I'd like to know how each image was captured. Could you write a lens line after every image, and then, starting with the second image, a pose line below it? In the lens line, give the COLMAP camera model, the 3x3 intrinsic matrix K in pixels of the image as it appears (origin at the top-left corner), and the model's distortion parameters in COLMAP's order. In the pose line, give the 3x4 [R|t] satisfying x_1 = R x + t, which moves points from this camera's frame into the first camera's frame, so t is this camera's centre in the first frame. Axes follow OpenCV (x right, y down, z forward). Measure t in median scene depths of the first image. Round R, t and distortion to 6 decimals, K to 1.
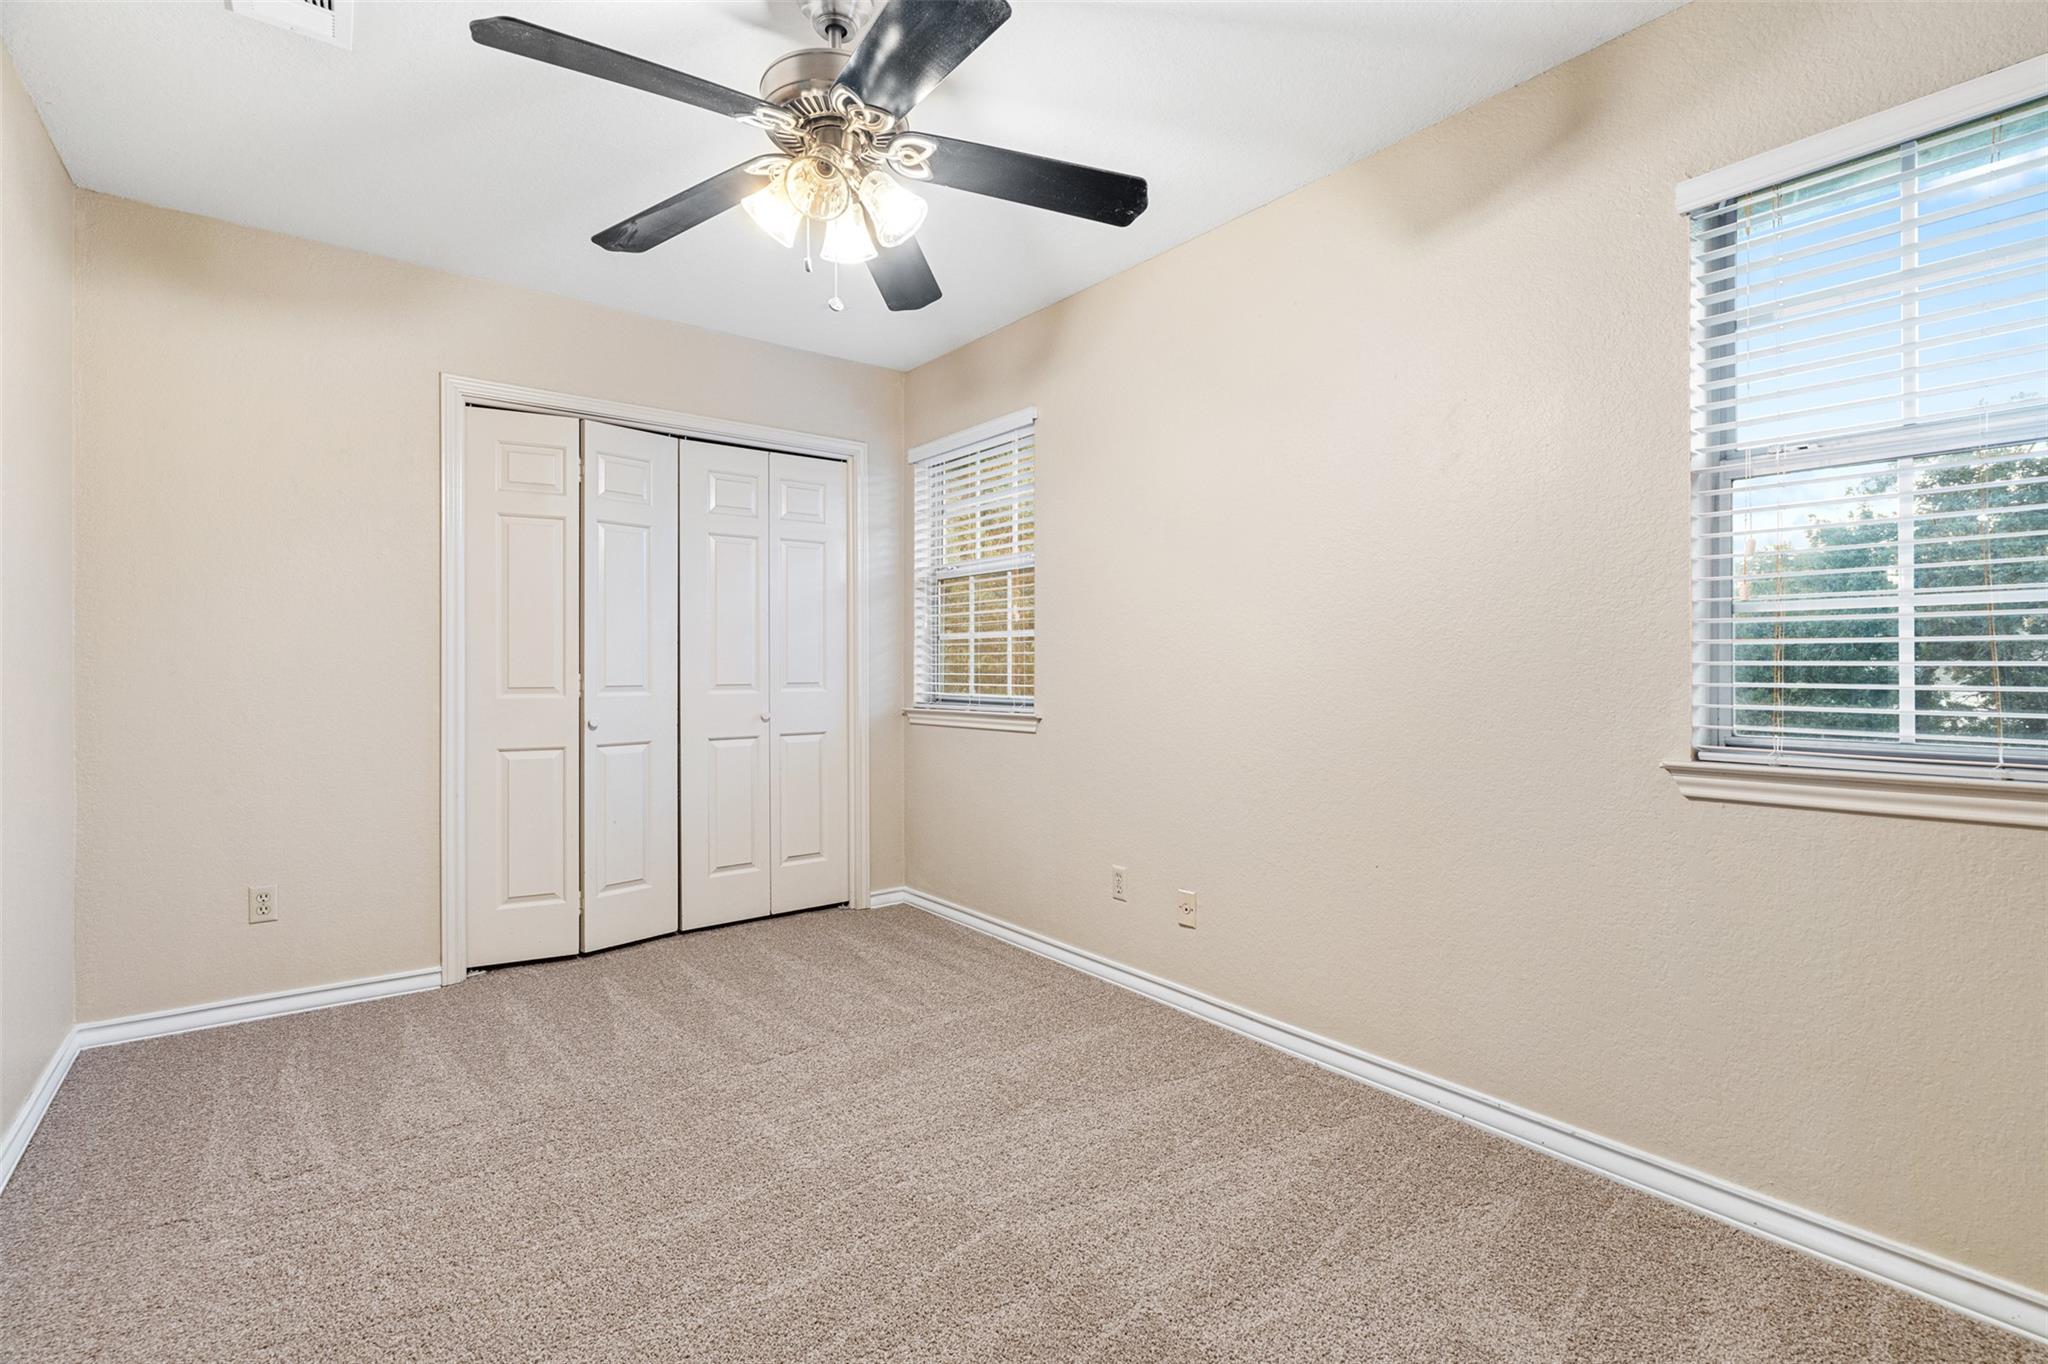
lens RADIAL K [[923.0, 0, 1038.1], [0, 923.0, 668.2], [0, 0, 1]] dist [-0.007873, 0.002849]
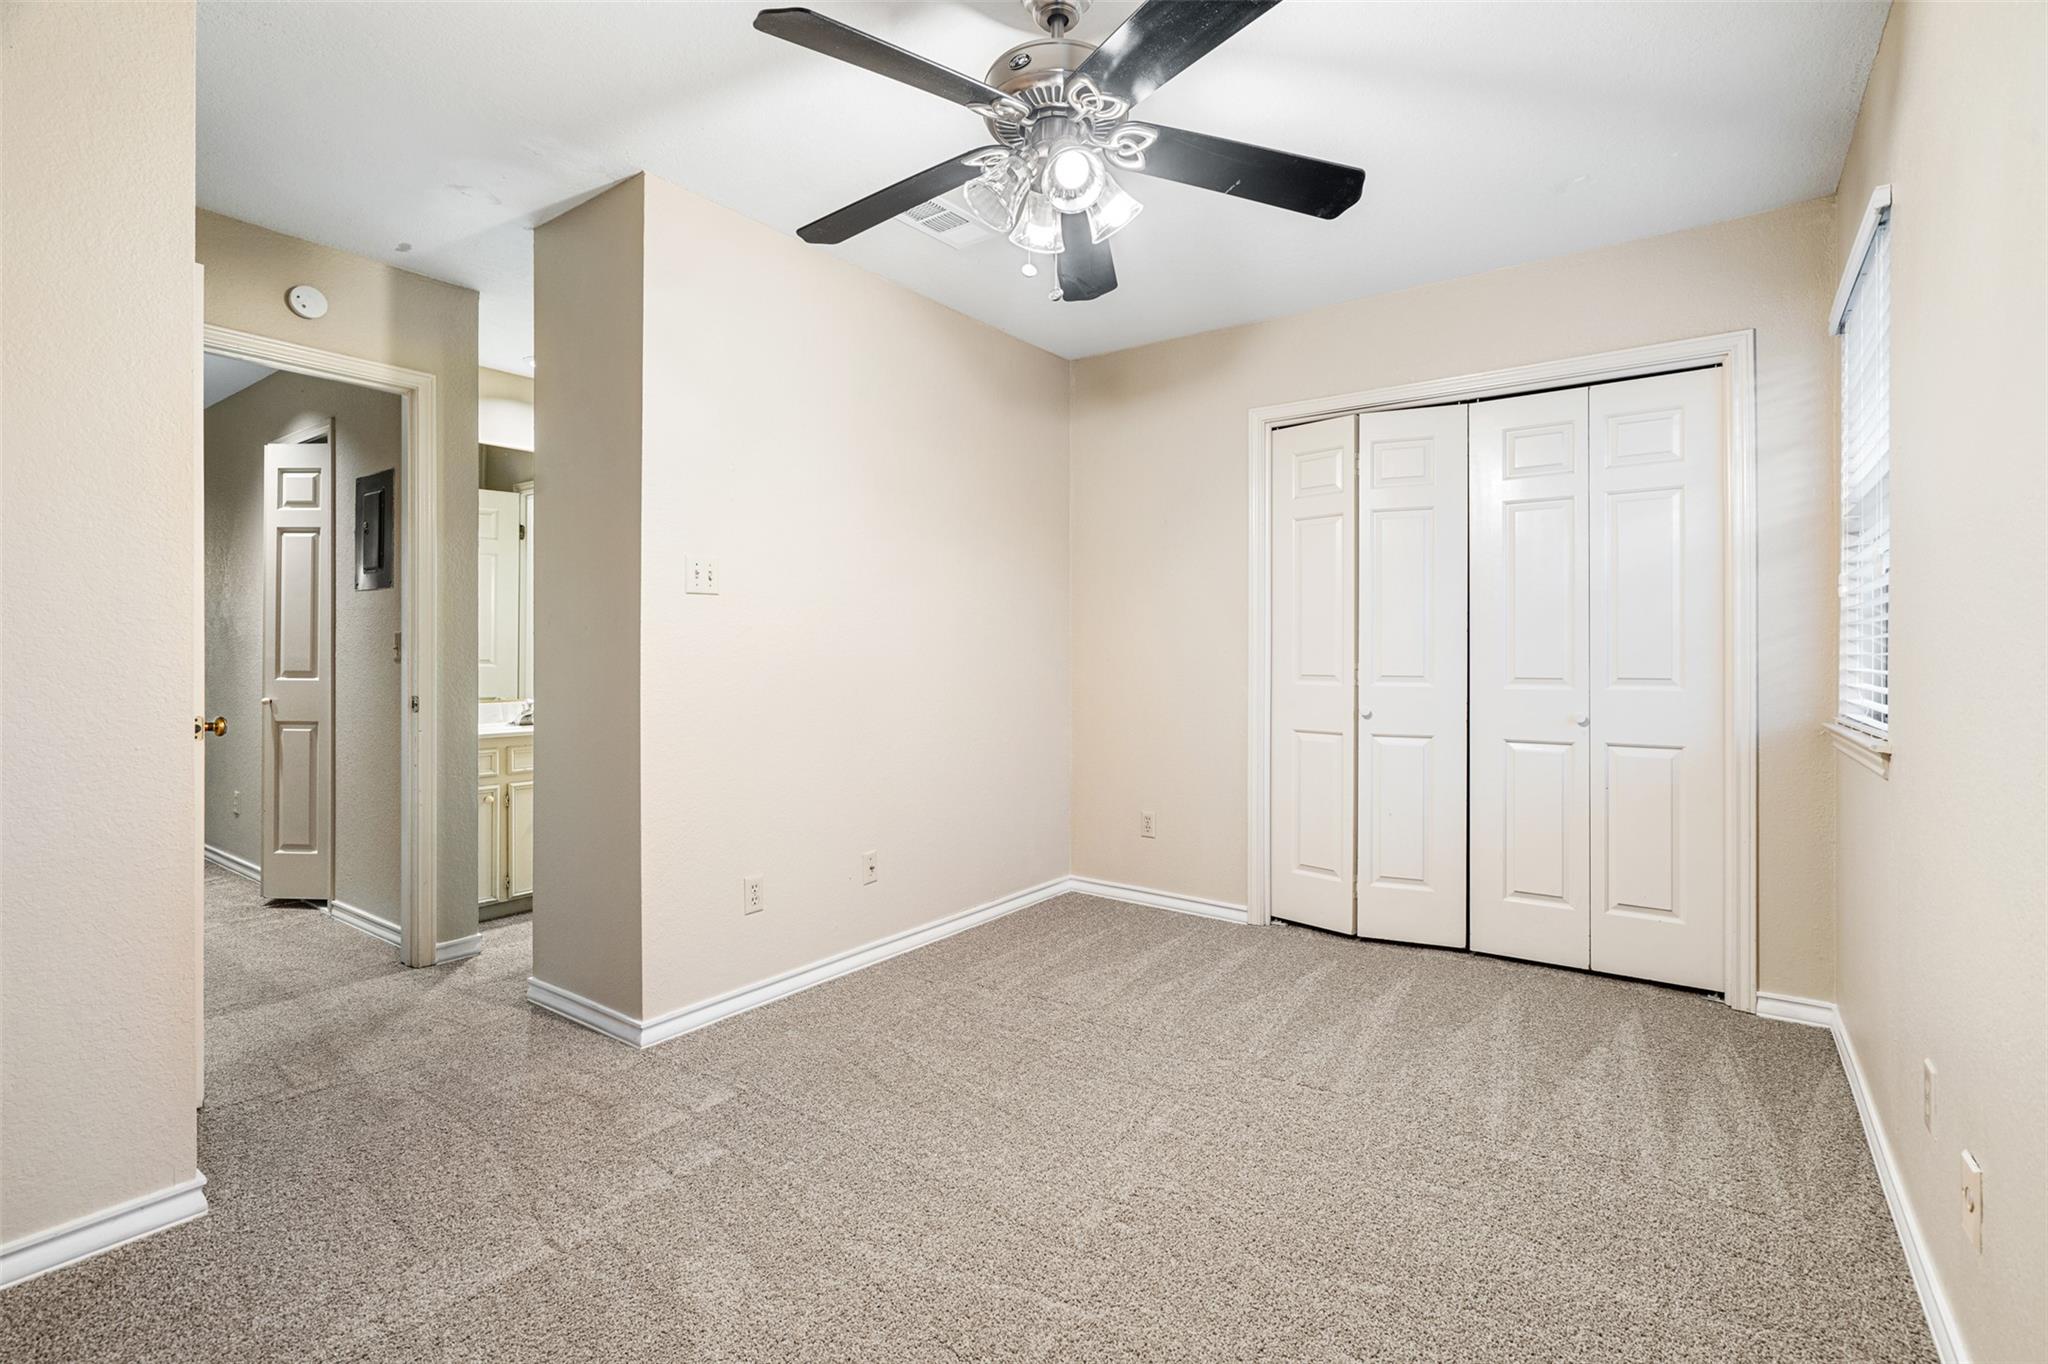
lens RADIAL K [[923.0, 0, 1021.5], [0, 923.0, 648.3], [0, 0, 1]] dist [-0.007873, 0.002849]
pose [[0.273511, -0.004016, -0.961860, 0.386119], [-0.004756, 0.999973, -0.005528, -0.002313], [0.961857, 0.006087, 0.273485, 0.357944]]
